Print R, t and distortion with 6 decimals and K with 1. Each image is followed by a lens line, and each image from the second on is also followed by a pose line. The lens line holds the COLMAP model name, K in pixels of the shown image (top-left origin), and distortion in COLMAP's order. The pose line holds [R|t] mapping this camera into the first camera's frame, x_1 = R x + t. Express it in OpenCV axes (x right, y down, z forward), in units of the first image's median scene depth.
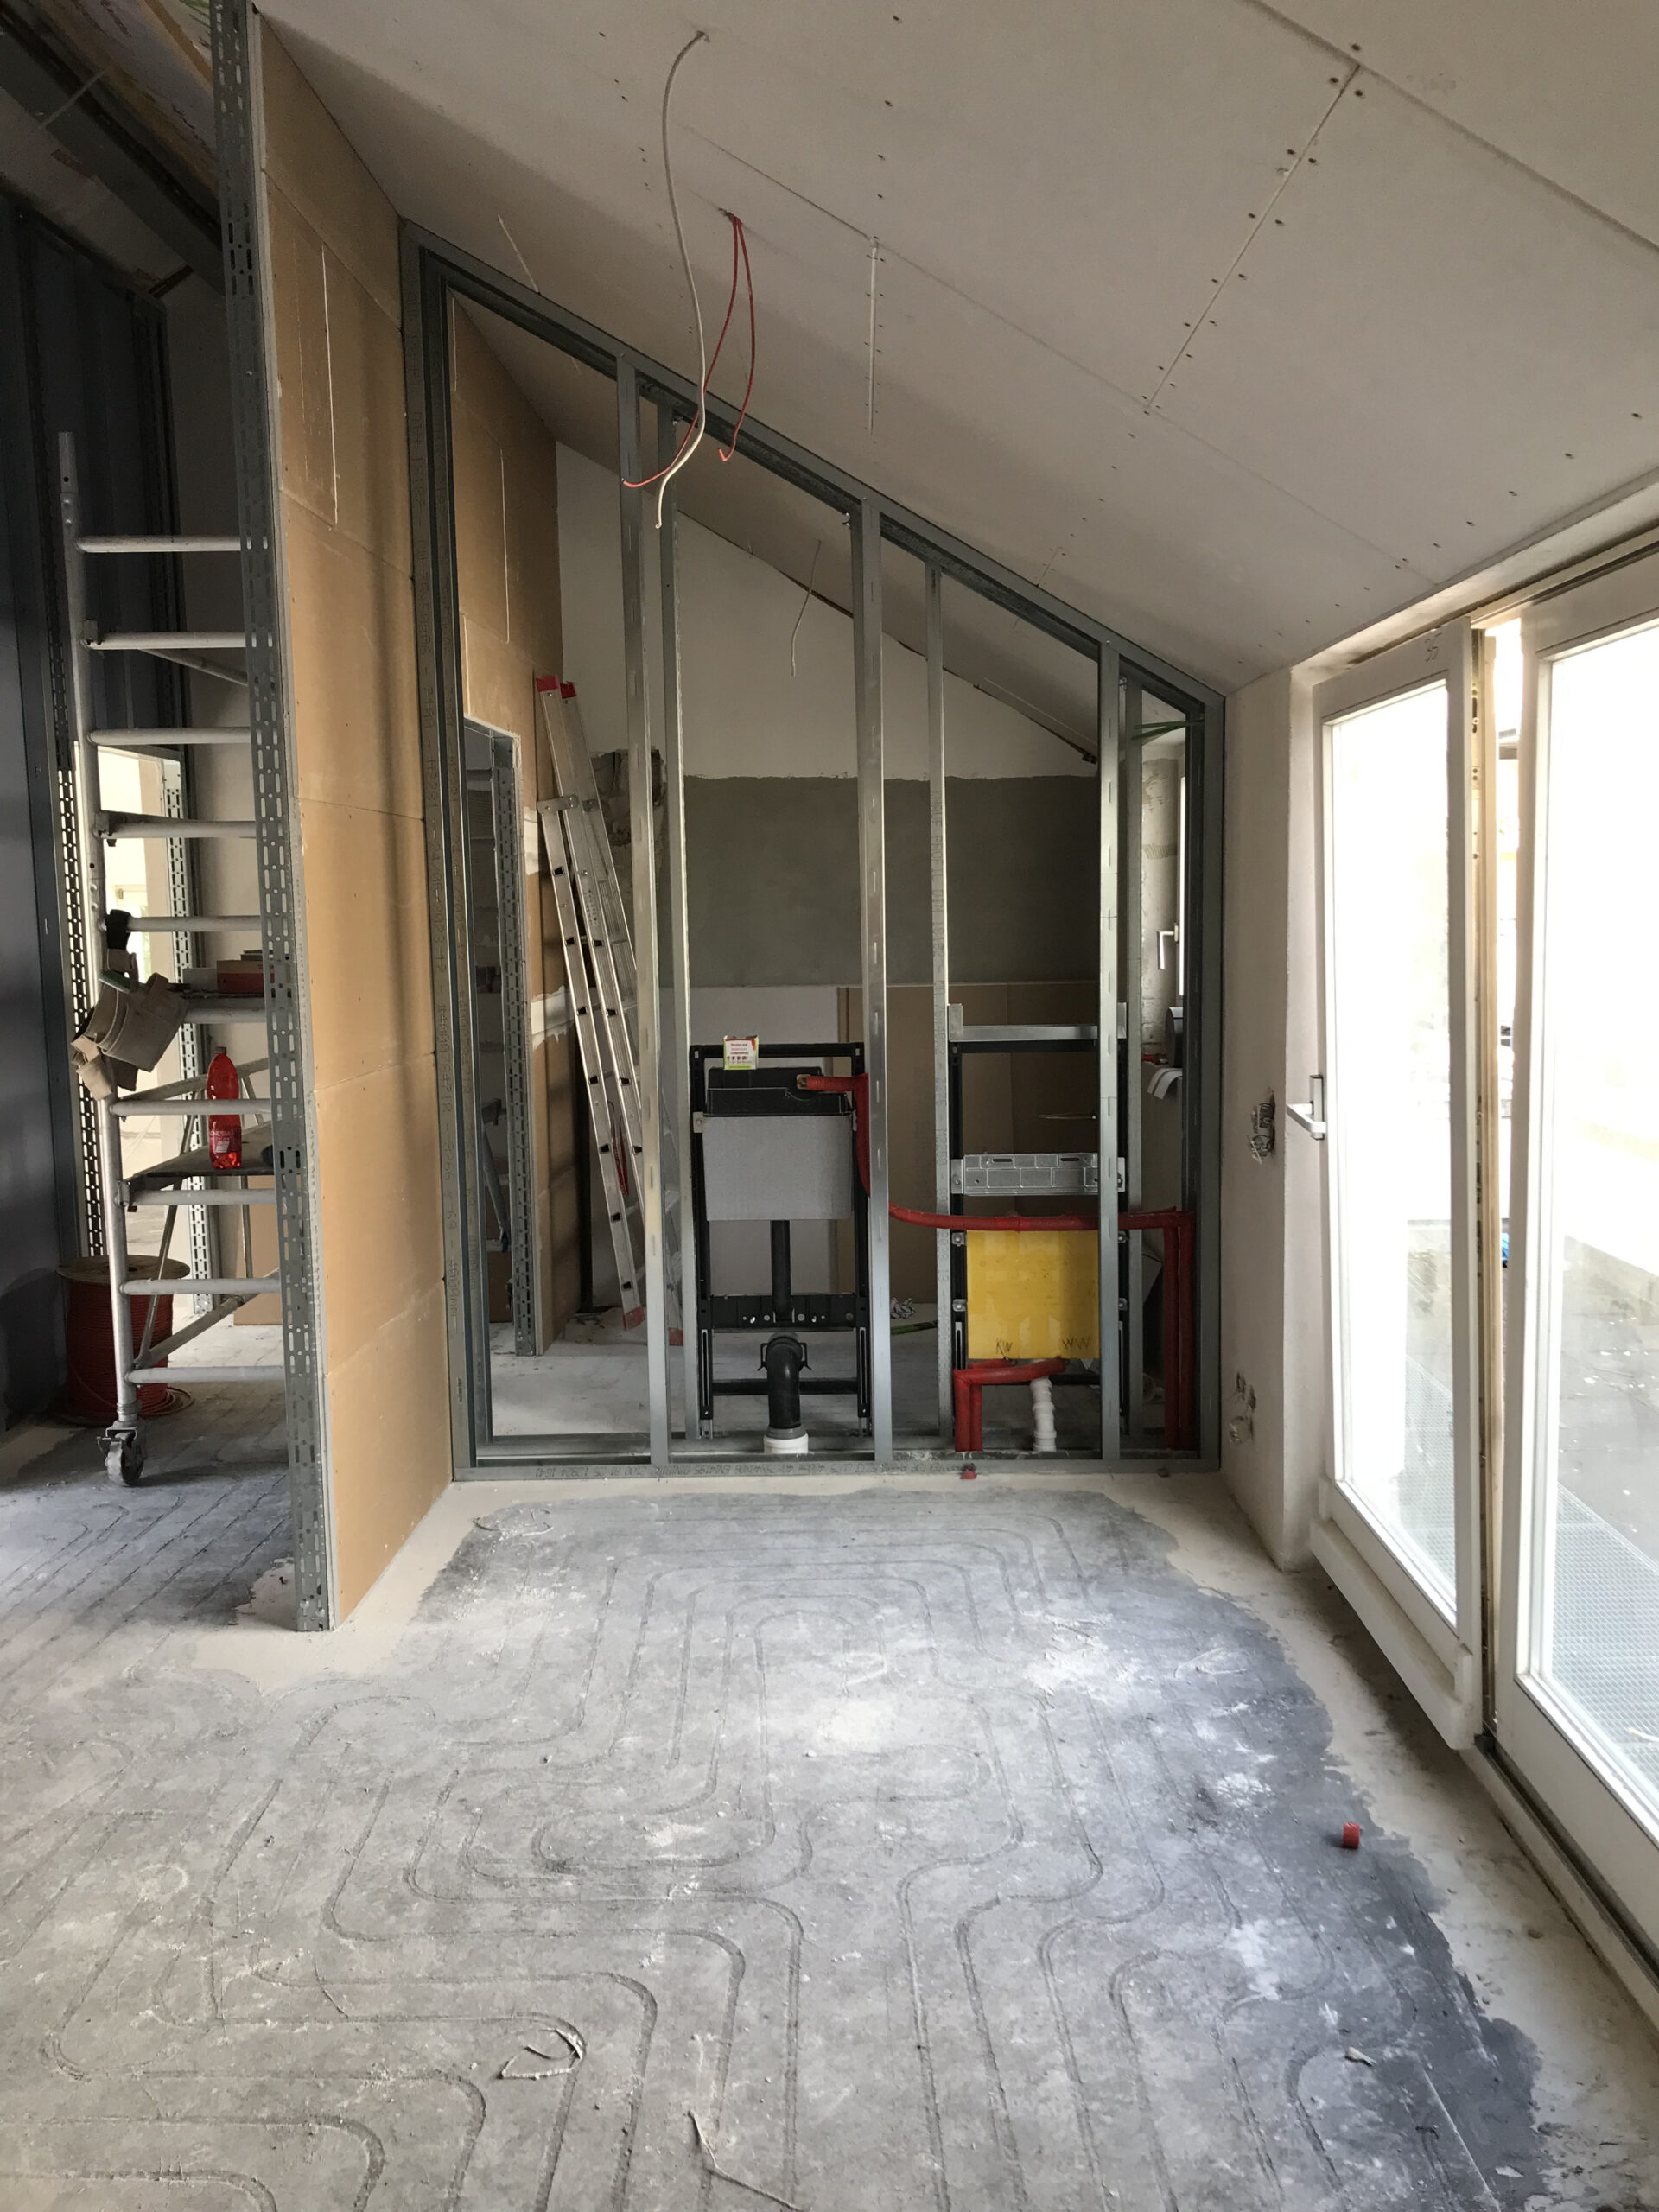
lens RADIAL K [[1783.4, 0, 828.8], [0, 1783.4, 1081.1], [0, 0, 1]] dist [0.066322, -0.063171]
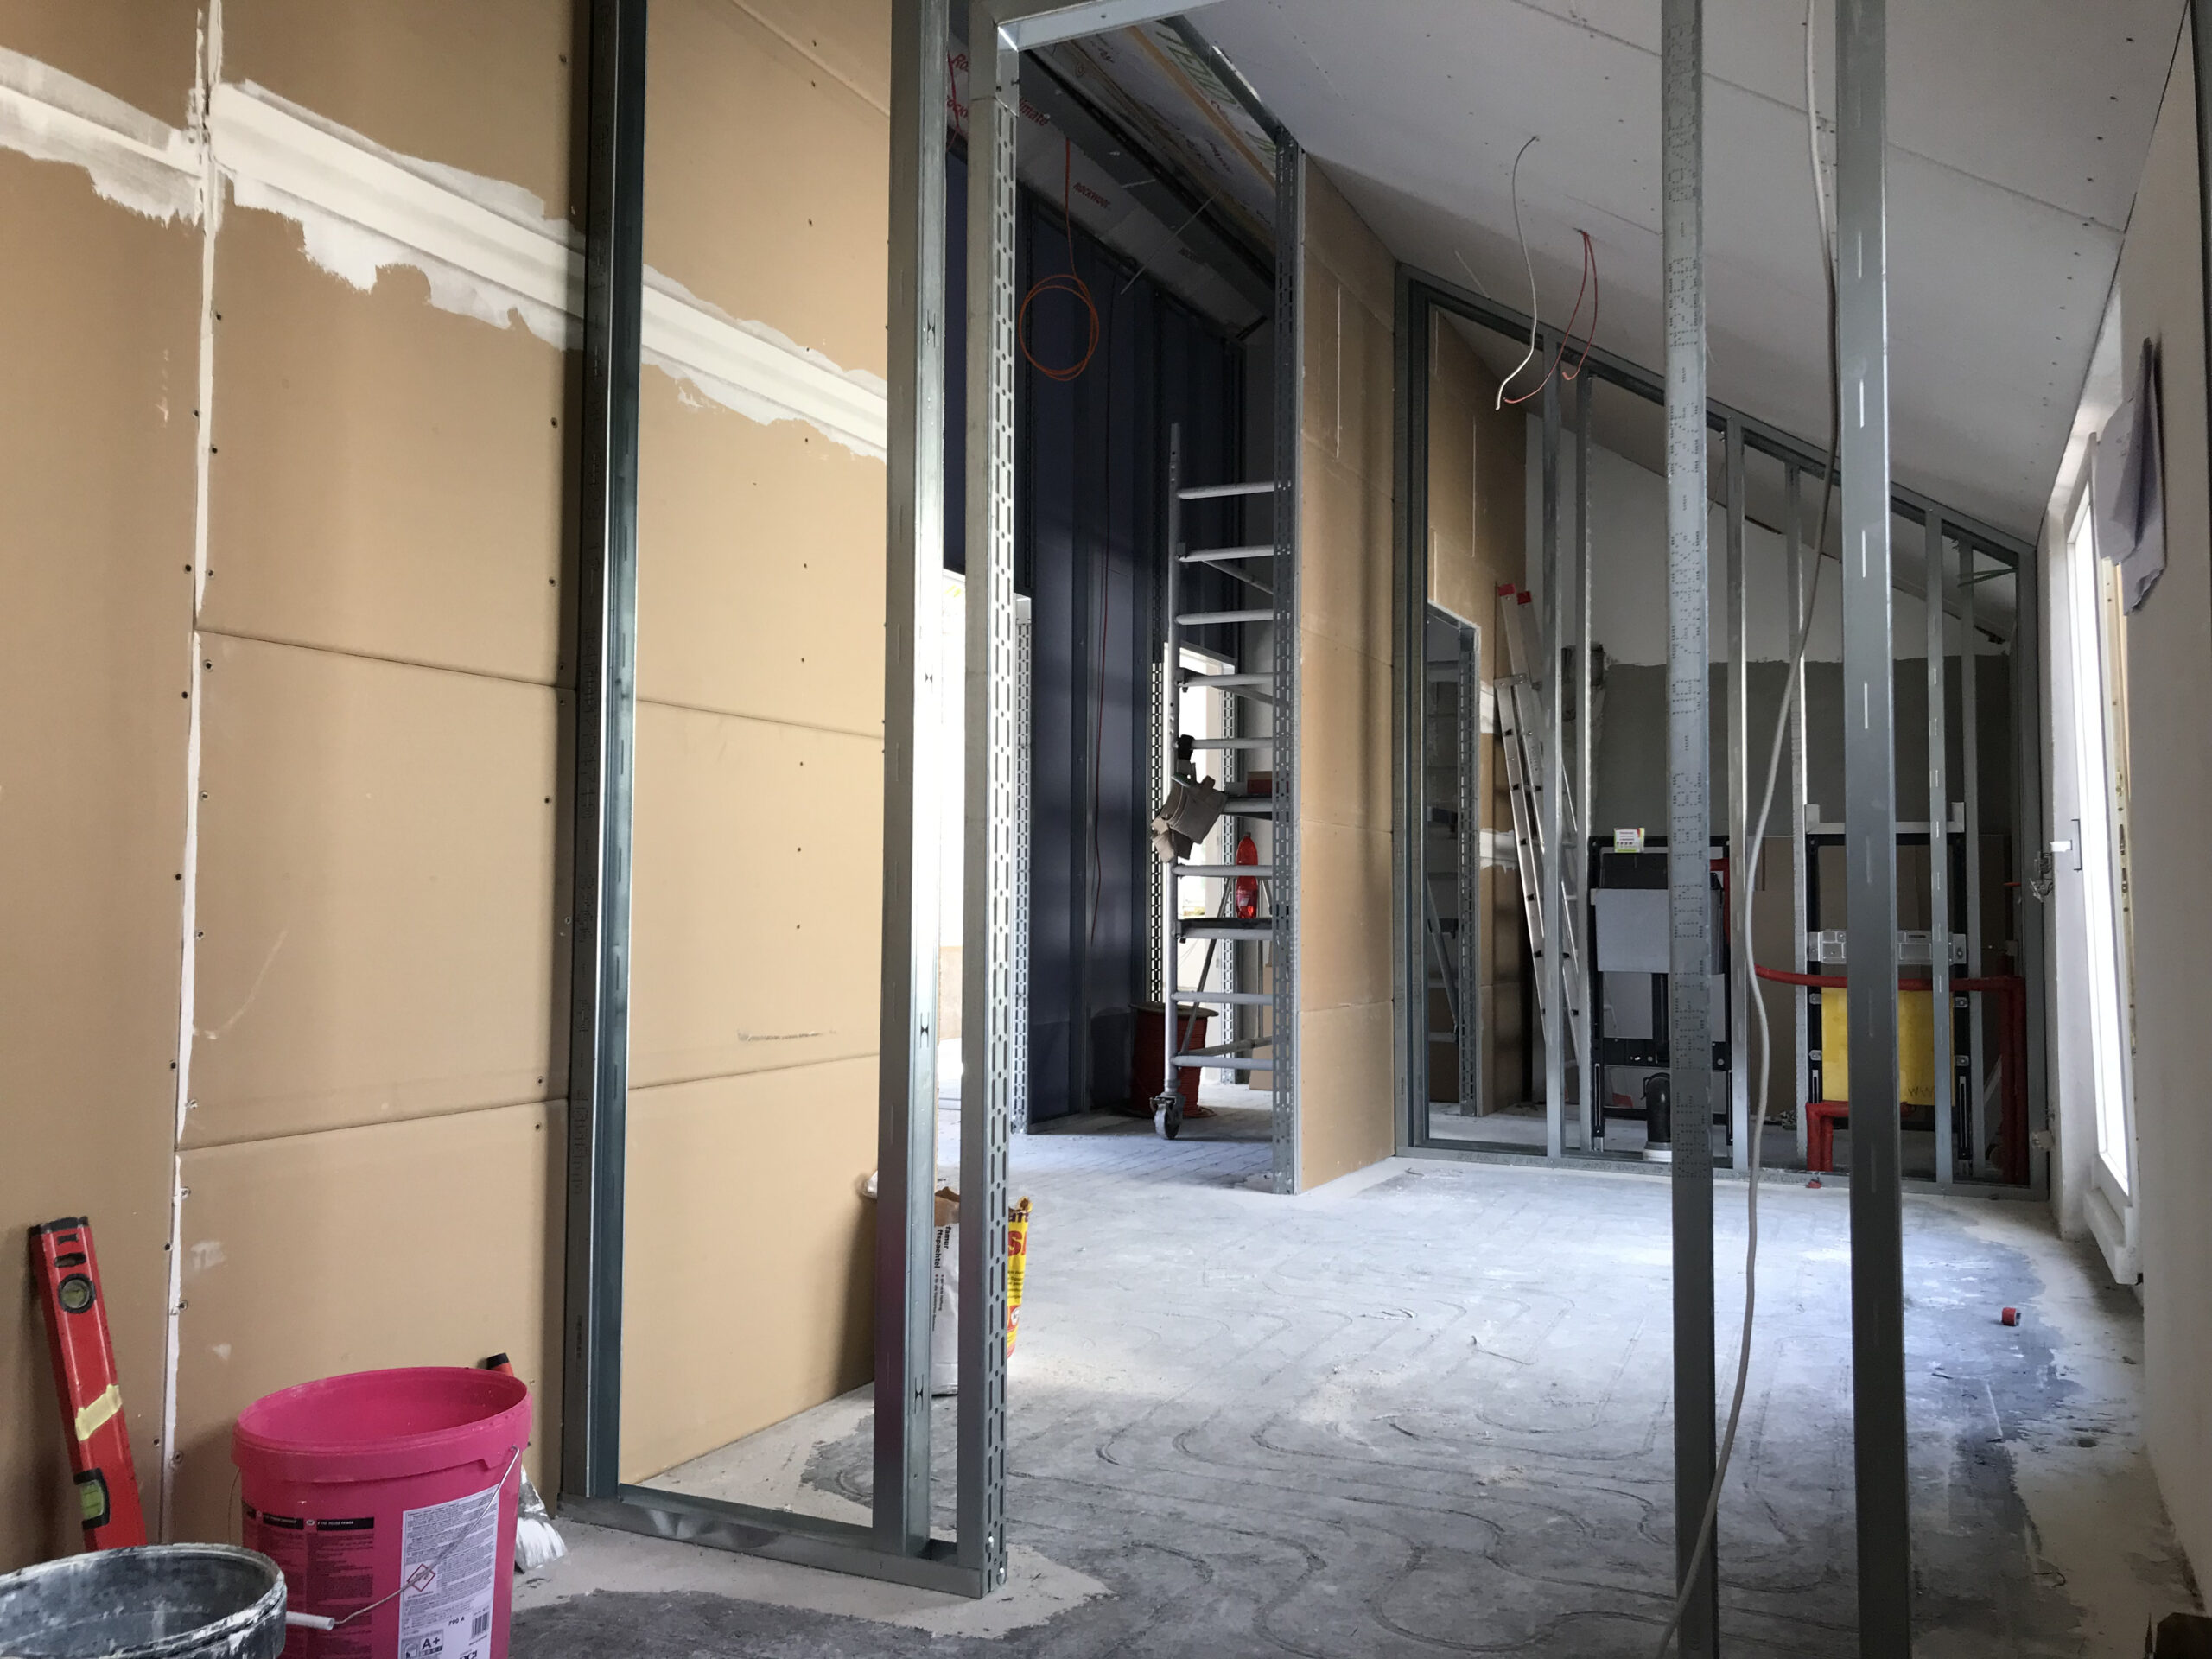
lens RADIAL K [[1844.0, 0, 1113.9], [0, 1844.0, 823.9], [0, 0, 1]] dist [0.038123, -0.020108]
pose [[0.916227, 0.003863, -0.400640, 0.142638], [-0.066174, 0.987680, -0.141810, 0.183523], [0.395157, 0.156442, 0.905195, -0.345439]]
